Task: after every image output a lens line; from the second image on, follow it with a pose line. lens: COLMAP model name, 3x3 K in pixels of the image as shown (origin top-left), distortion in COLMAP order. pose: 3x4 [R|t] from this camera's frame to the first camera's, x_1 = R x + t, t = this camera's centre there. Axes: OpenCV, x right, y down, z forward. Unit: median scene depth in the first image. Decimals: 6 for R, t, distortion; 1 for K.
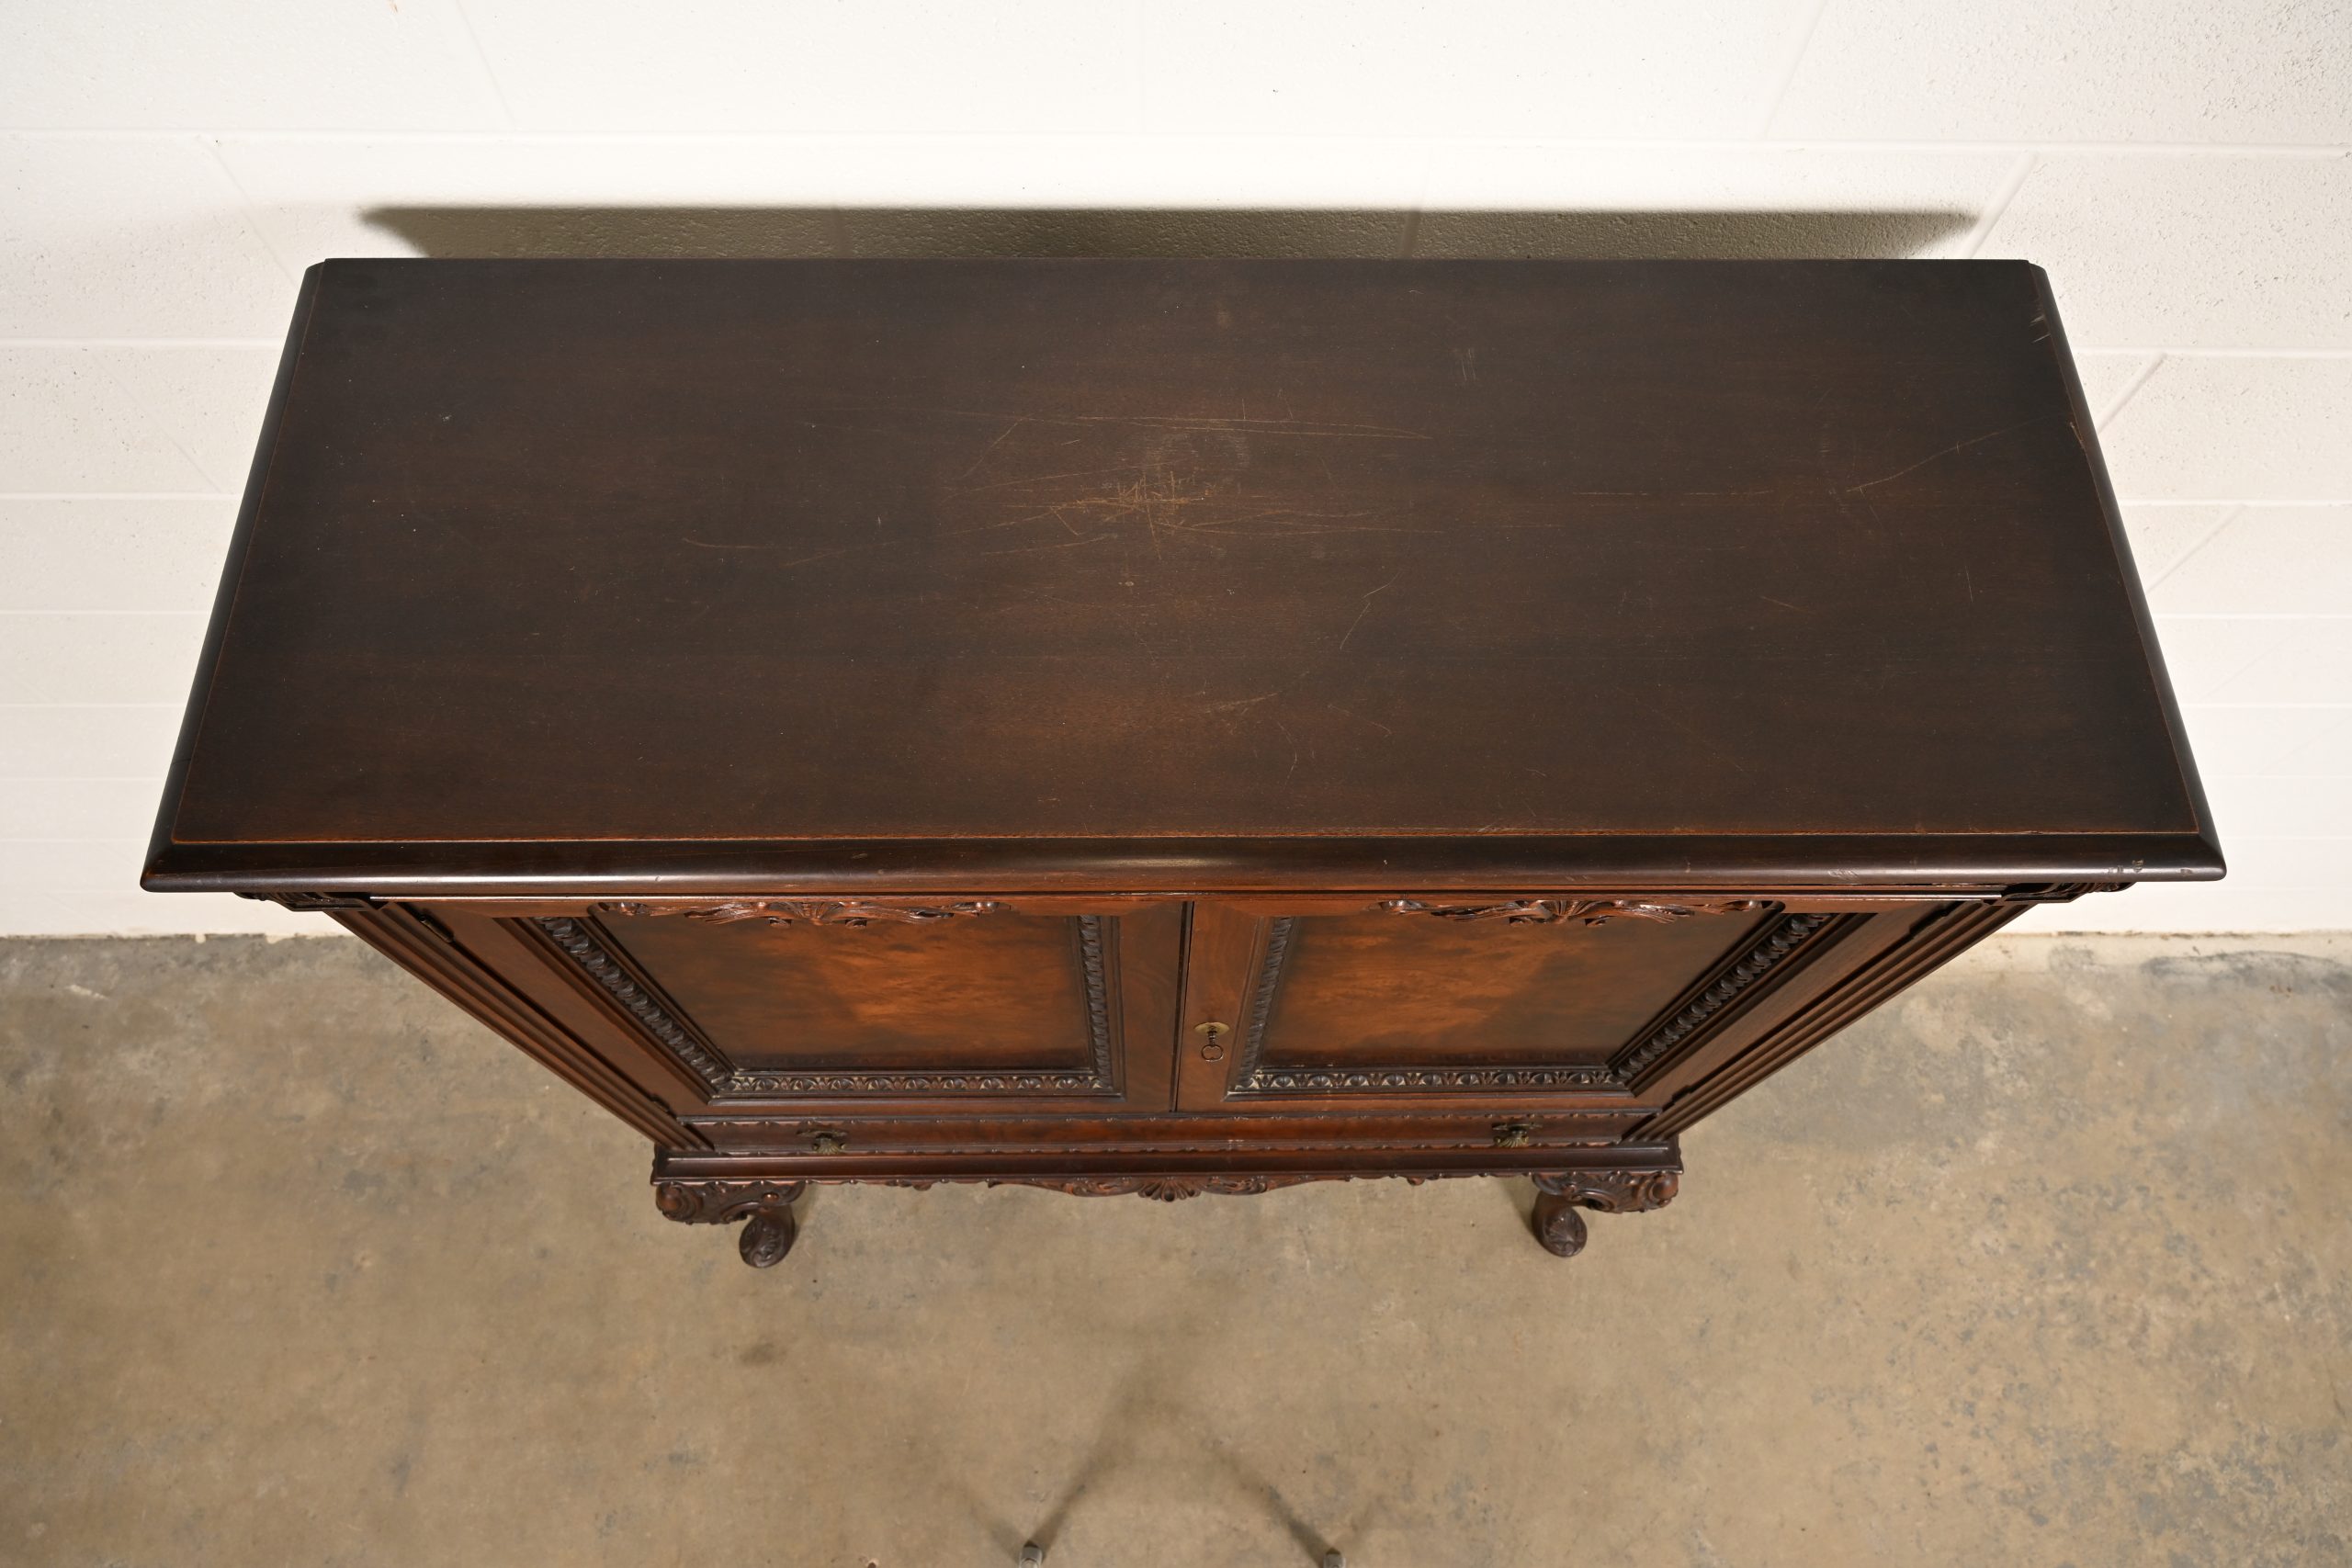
lens RADIAL K [[1574.3, 0, 1176.0], [0, 1574.3, 784.0], [0, 0, 1]] dist [-0.001390, 0.000160]
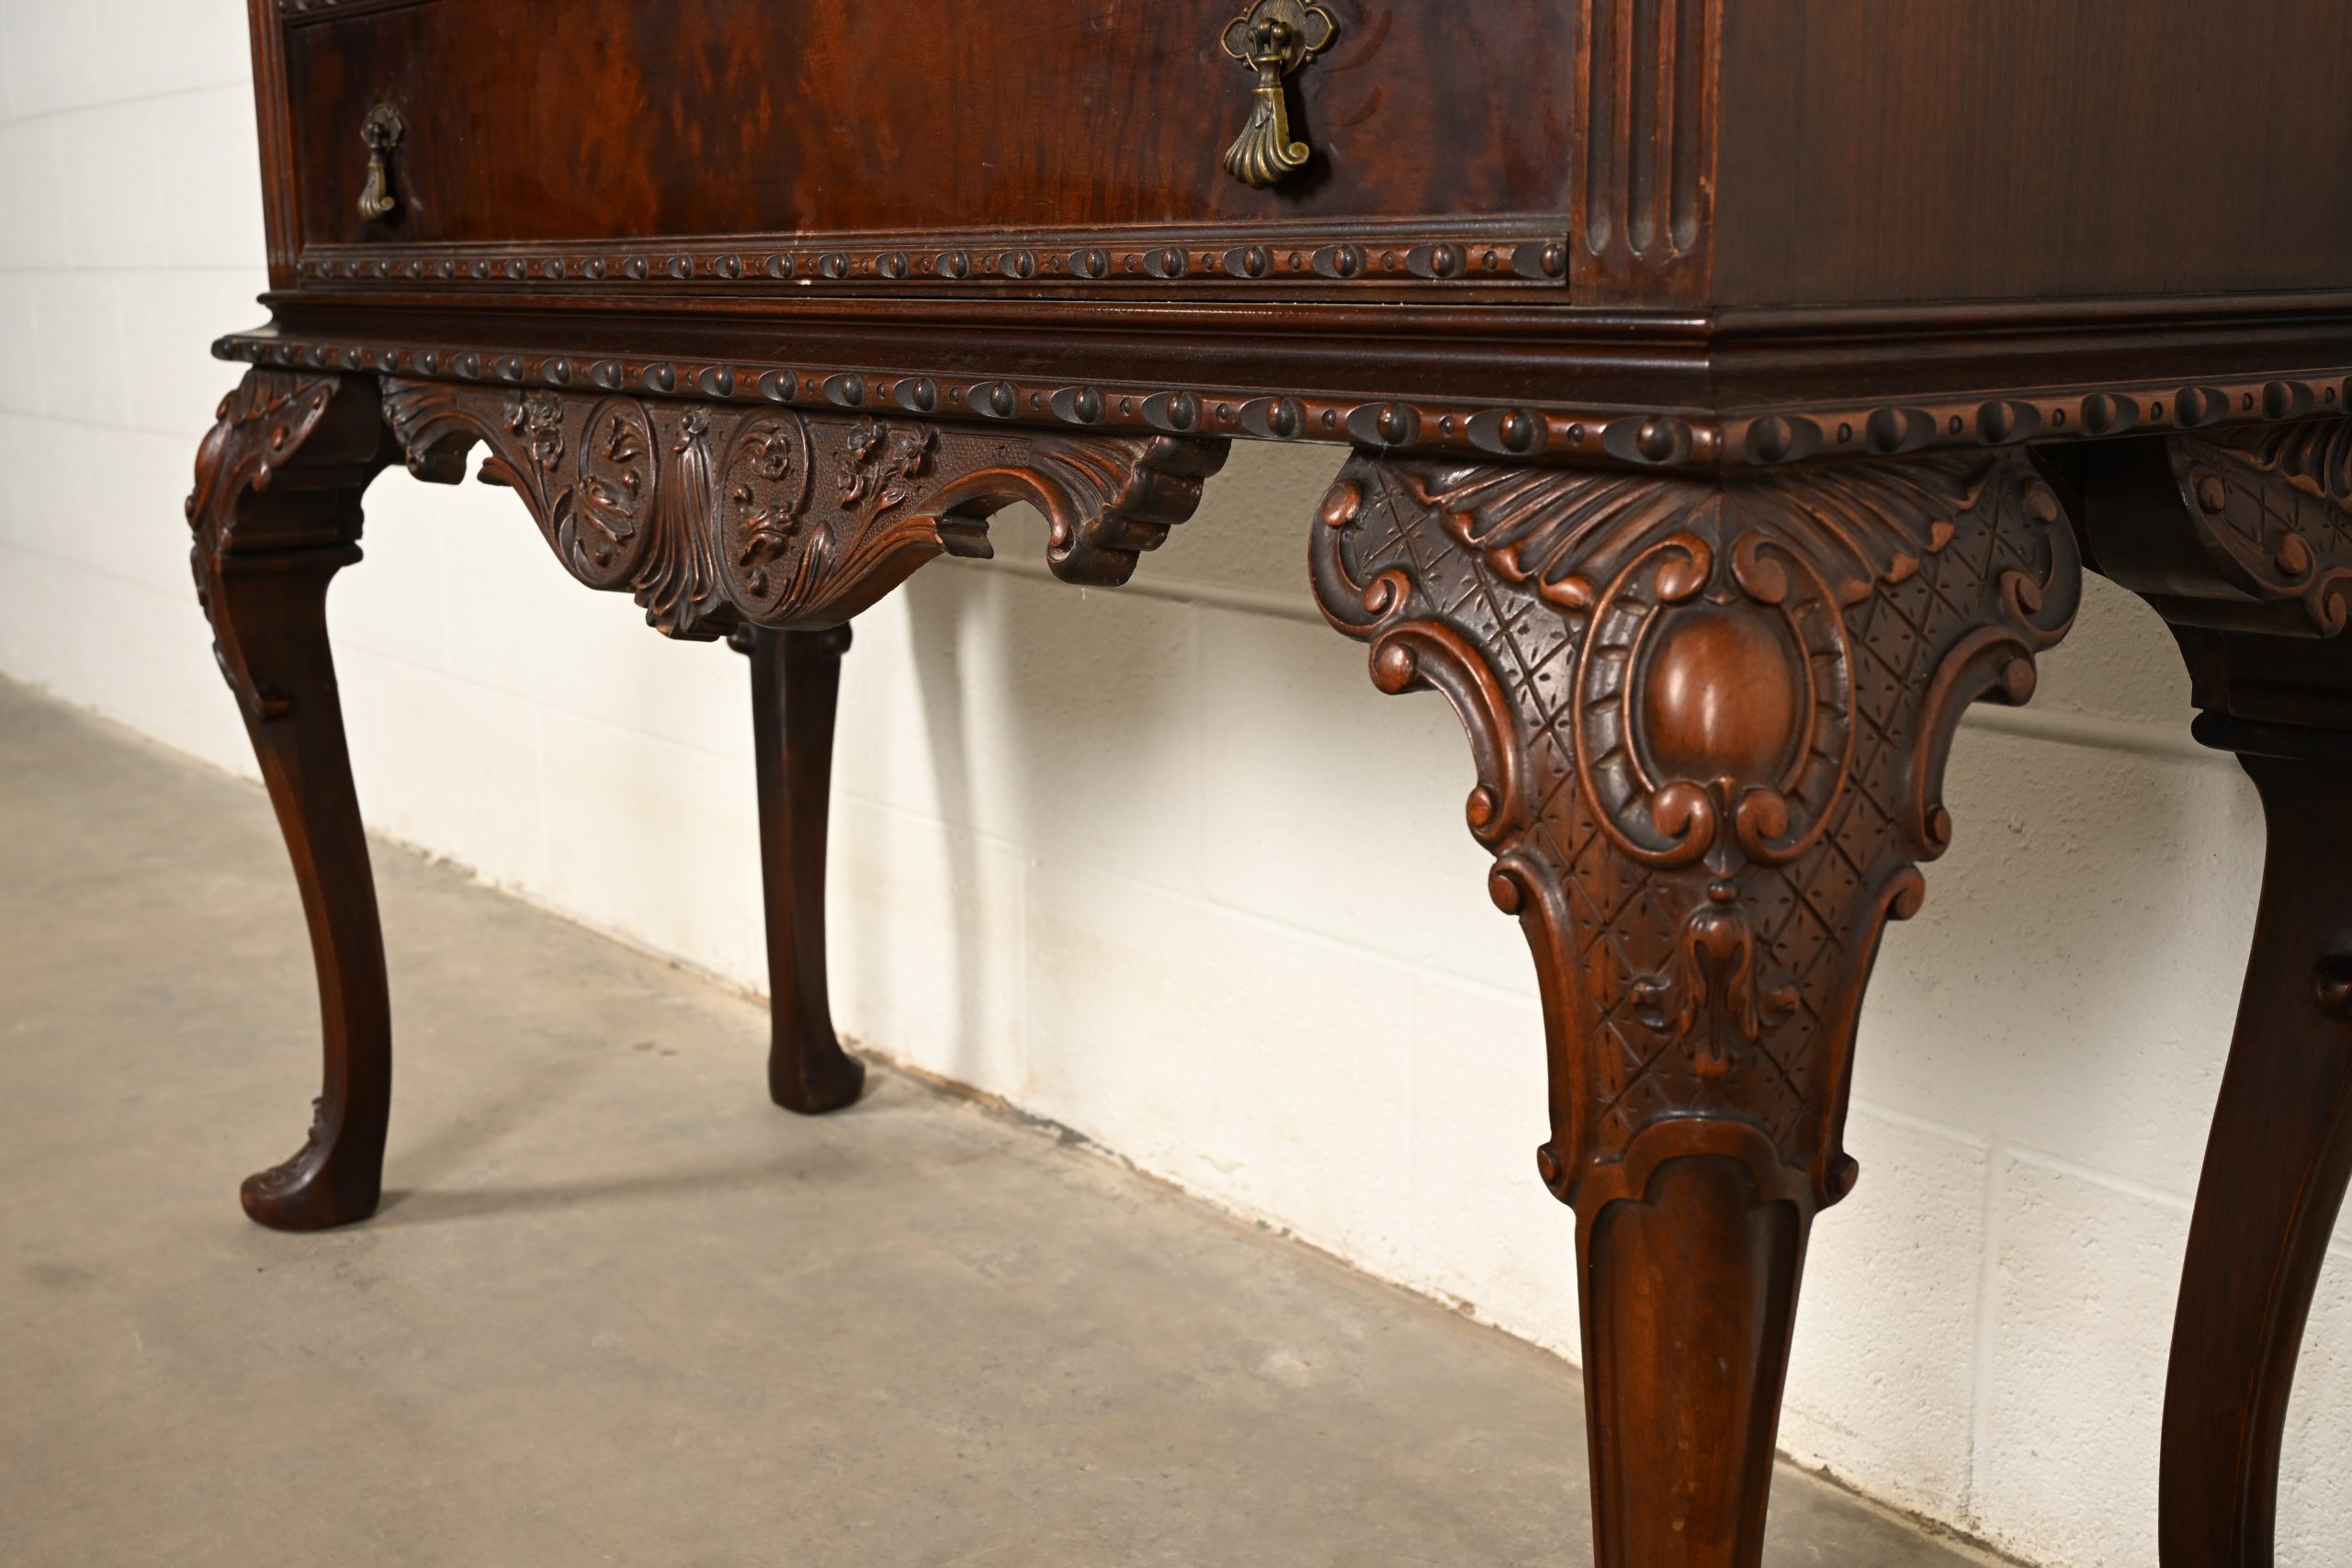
lens RADIAL K [[2611.1, 0, 1180.5], [0, 2611.1, 791.1], [0, 0, 1]] dist [0.005932, 0.000187]
pose [[0.609124, 0.133714, -0.781722, 0.444220], [-0.717270, 0.513426, -0.471081, 0.392564], [0.338366, 0.847652, 0.408649, 0.665593]]
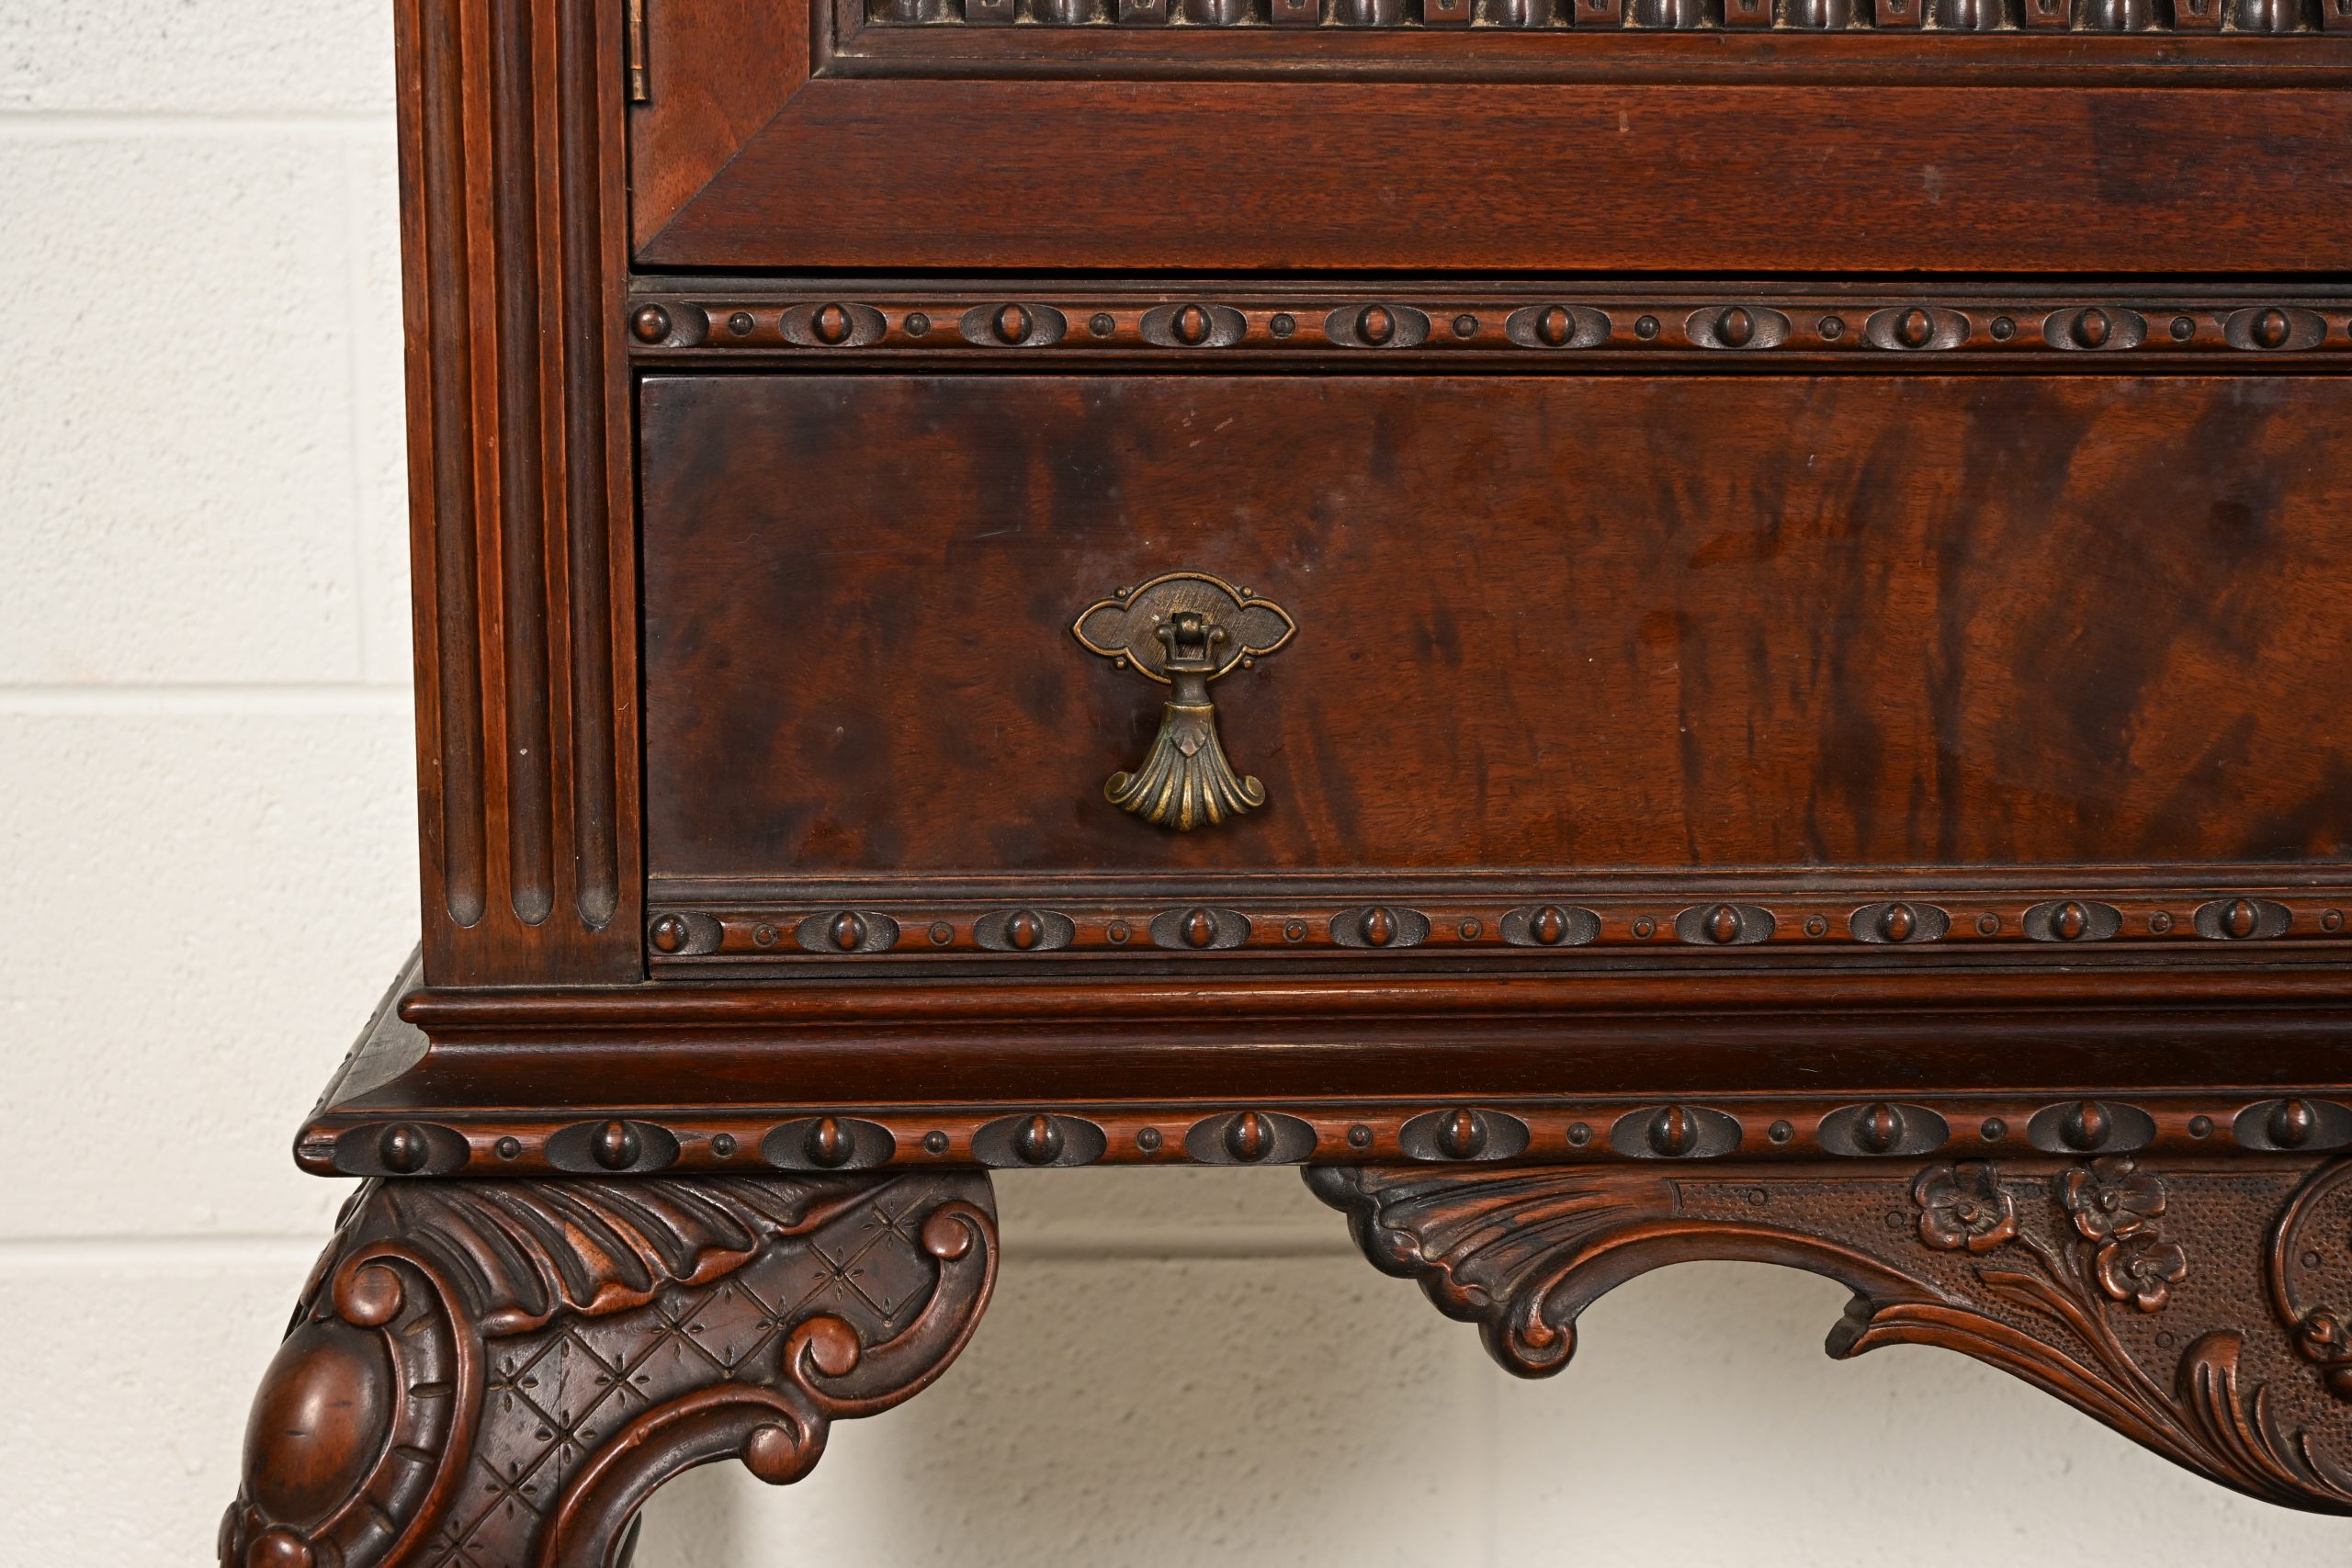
lens RADIAL K [[3848.8, 0, 1161.9], [0, 3848.8, 790.4], [0, 0, 1]] dist [0.015440, -0.030281]
pose [[0.998918, -0.024944, 0.039239, -0.179571], [0.046496, 0.536875, -0.842379, 0.508323], [-0.000054, 0.843293, 0.537455, 0.519585]]
